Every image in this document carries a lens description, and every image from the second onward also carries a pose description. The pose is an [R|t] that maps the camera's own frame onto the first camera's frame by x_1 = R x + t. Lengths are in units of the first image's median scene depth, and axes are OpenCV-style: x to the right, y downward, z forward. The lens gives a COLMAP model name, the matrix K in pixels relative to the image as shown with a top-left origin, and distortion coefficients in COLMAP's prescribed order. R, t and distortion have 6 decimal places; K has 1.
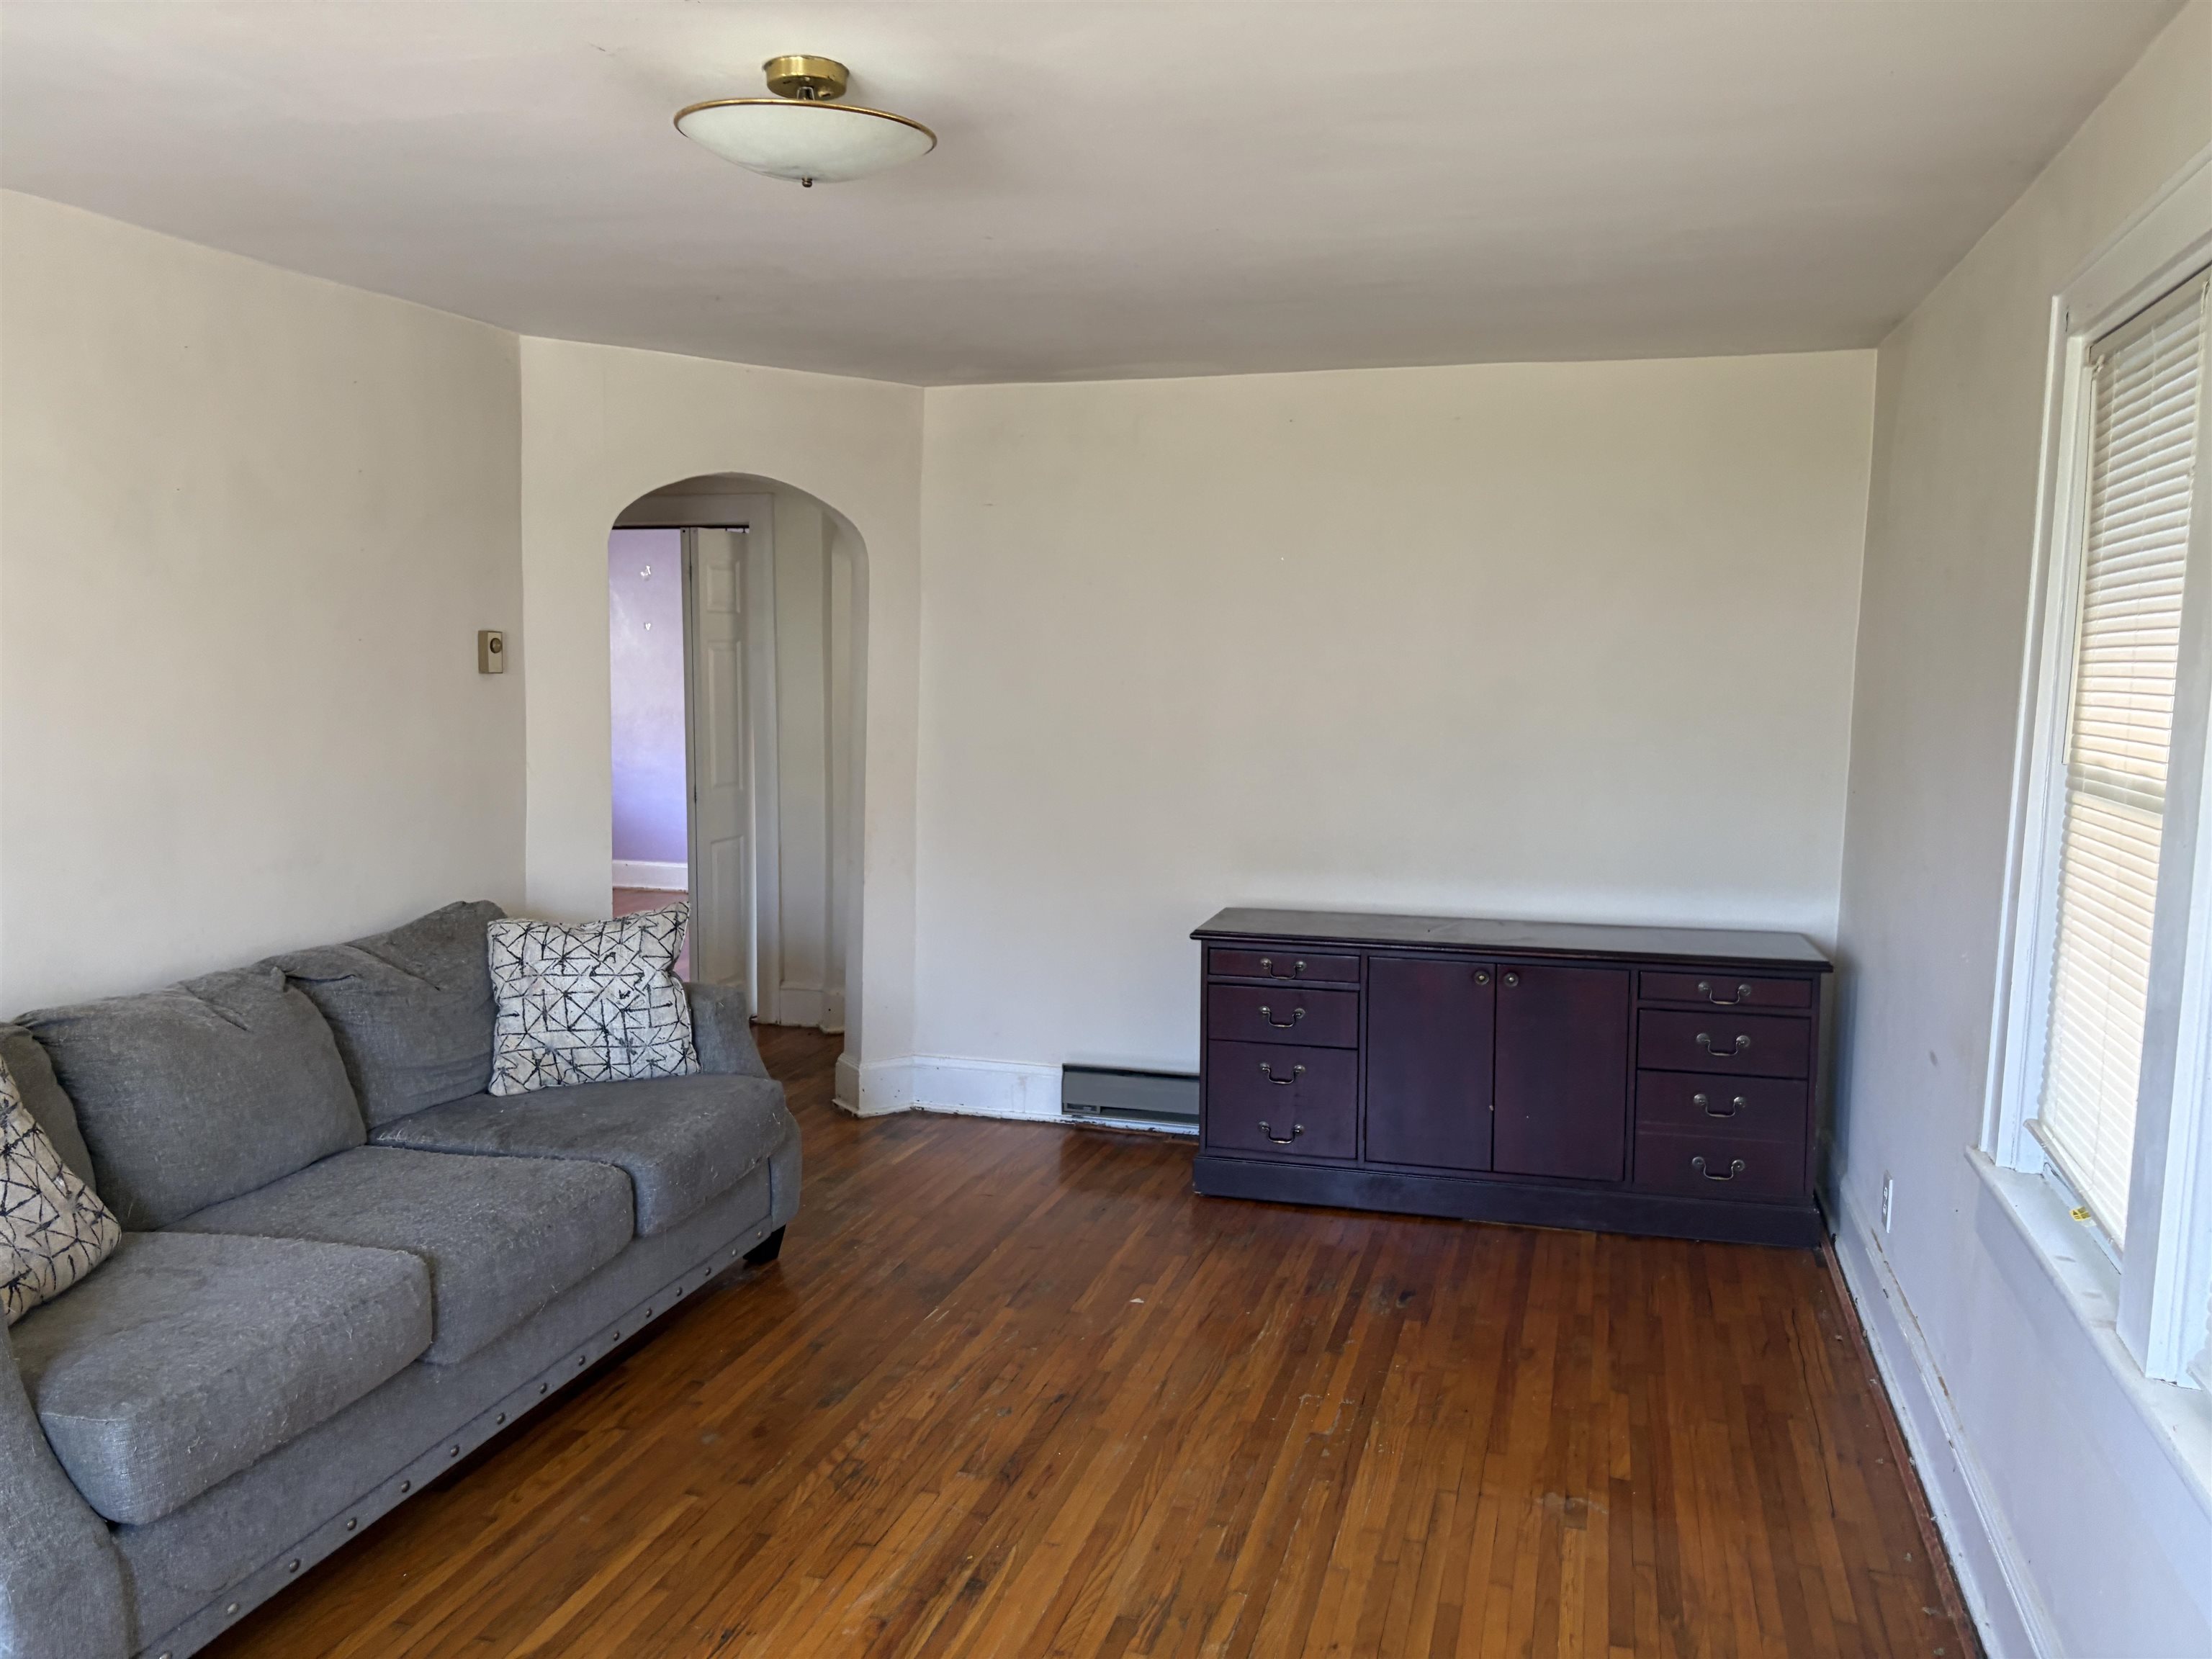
lens RADIAL K [[1704.6, 0, 1107.2], [0, 1704.6, 835.9], [0, 0, 1]] dist [0.003383, -0.005475]
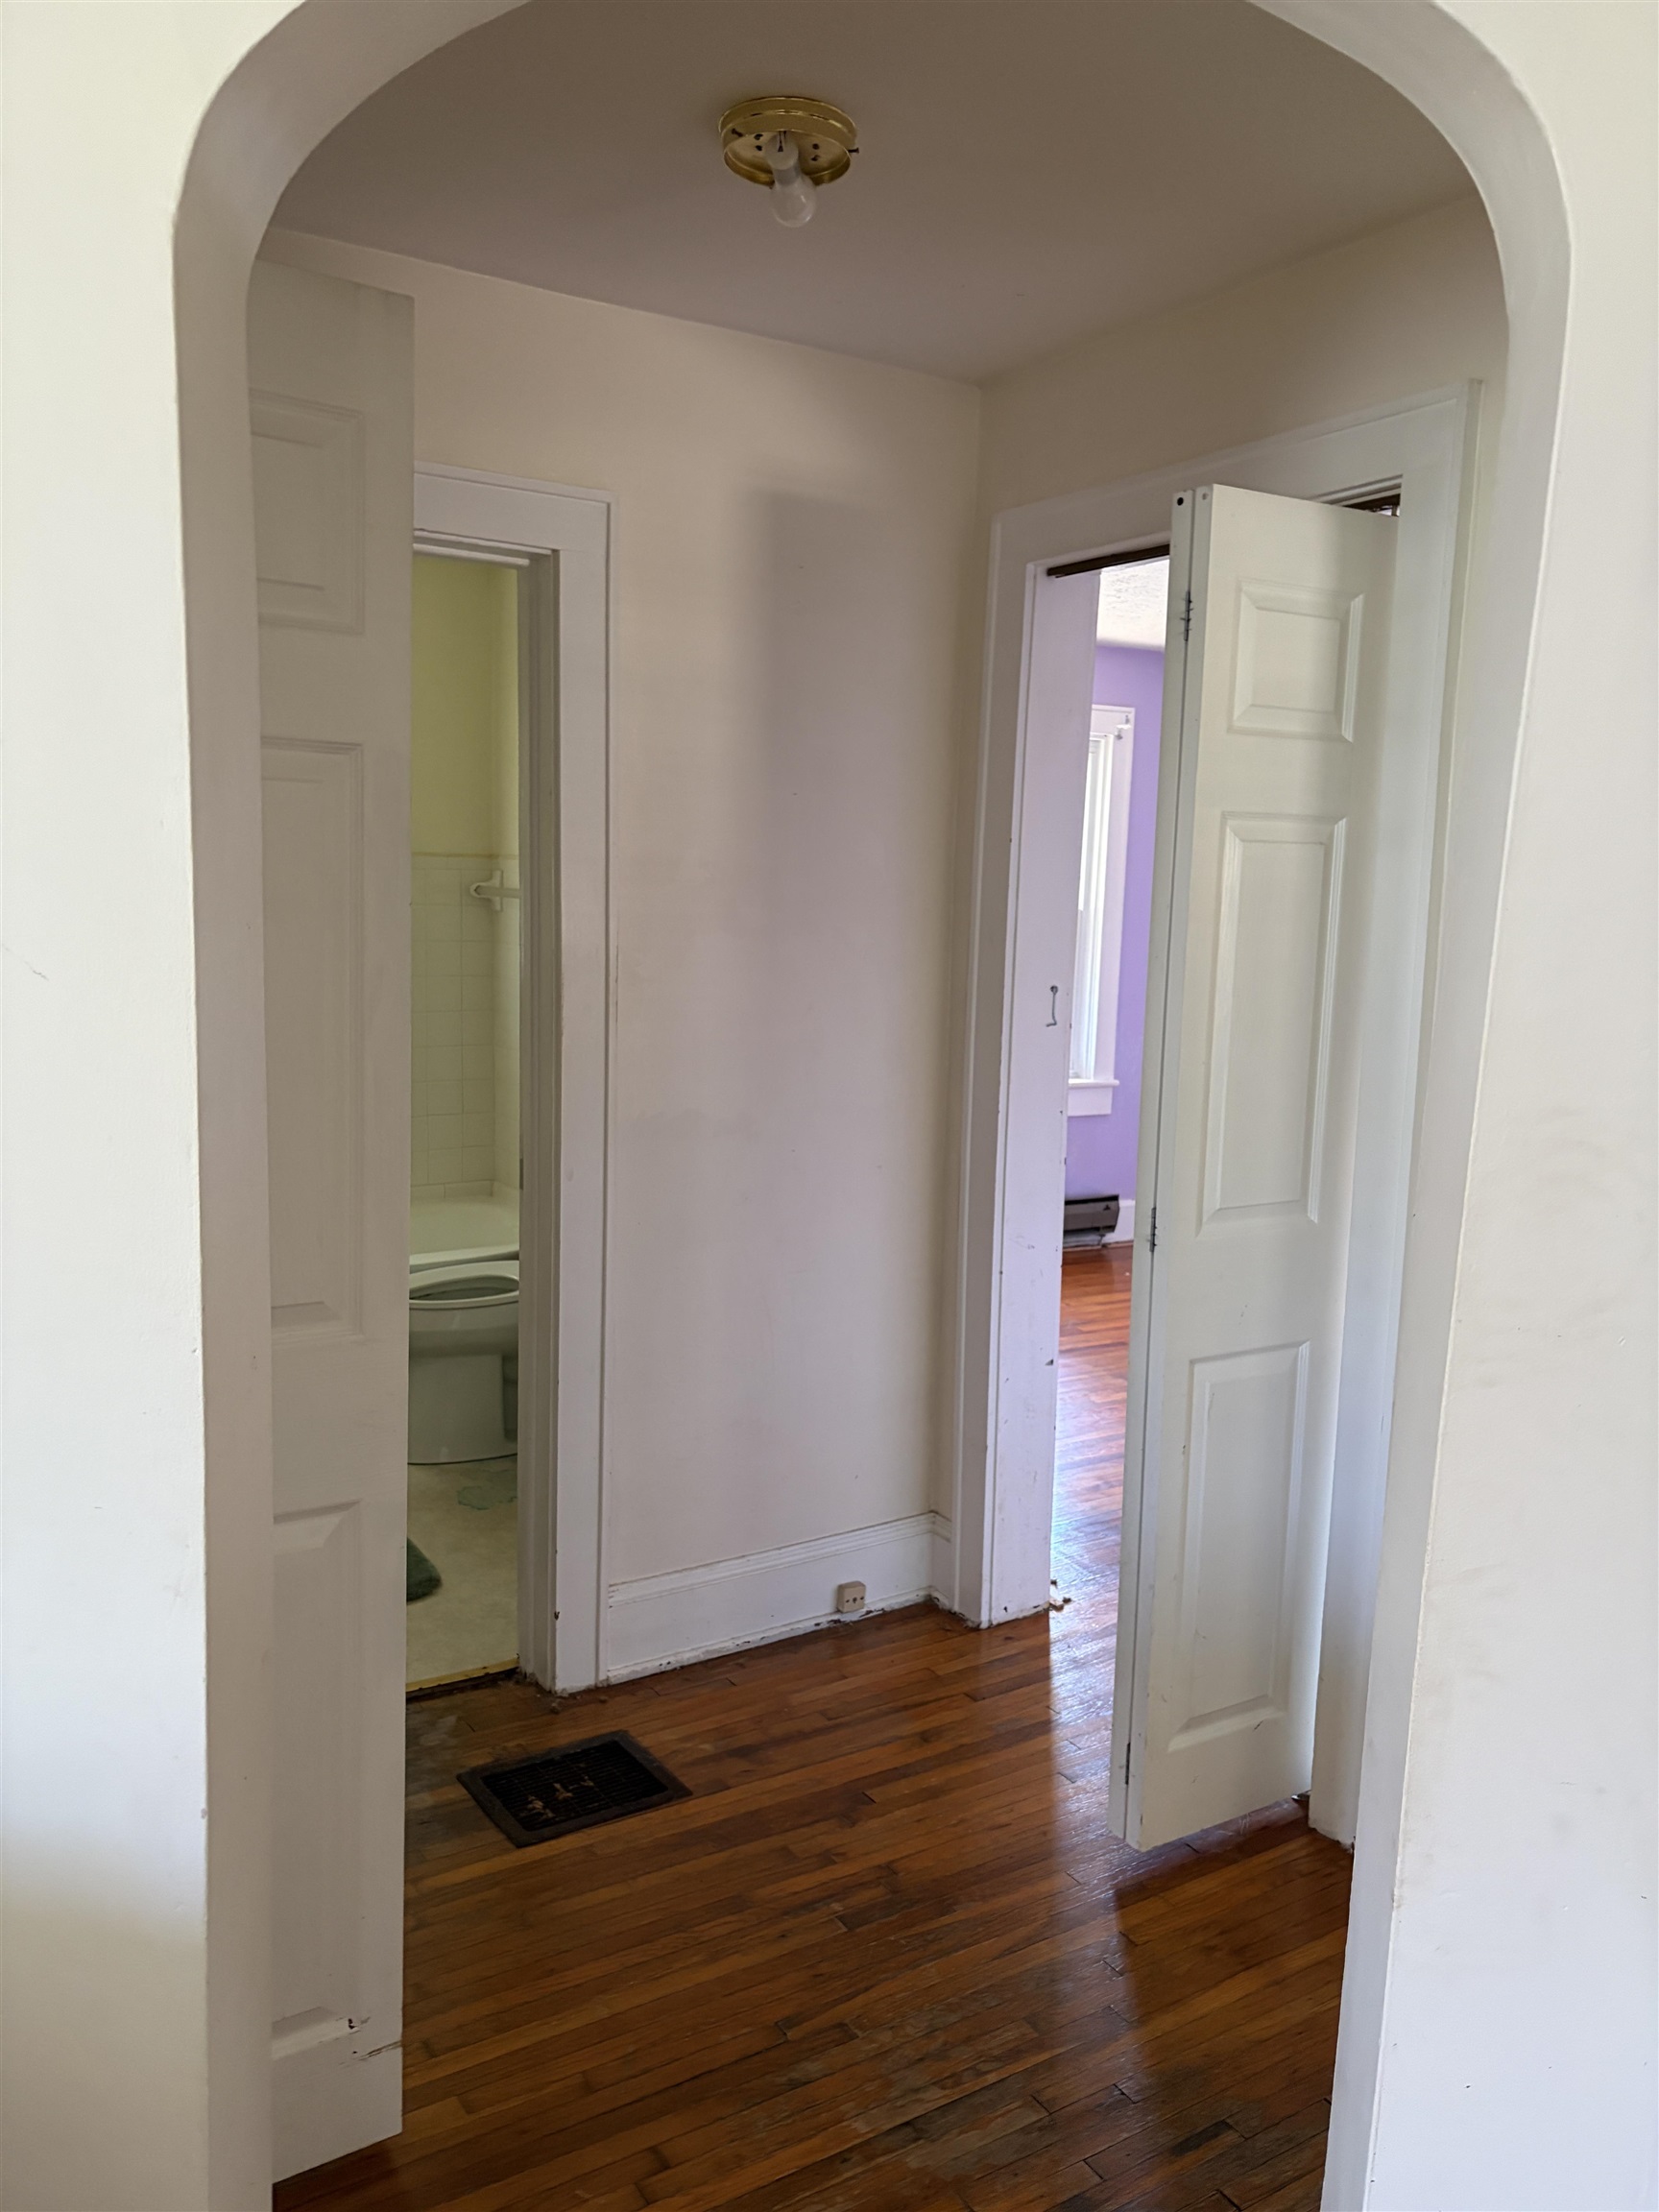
lens RADIAL K [[1704.6, 0, 829.9], [0, 1704.6, 1110.7], [0, 0, 1]] dist [0.003383, -0.005475]
pose [[0.745611, 0.106090, -0.657883, -0.051458], [-0.089907, 0.994234, 0.058433, -0.064039], [0.660289, 0.015580, 0.750850, 0.659281]]
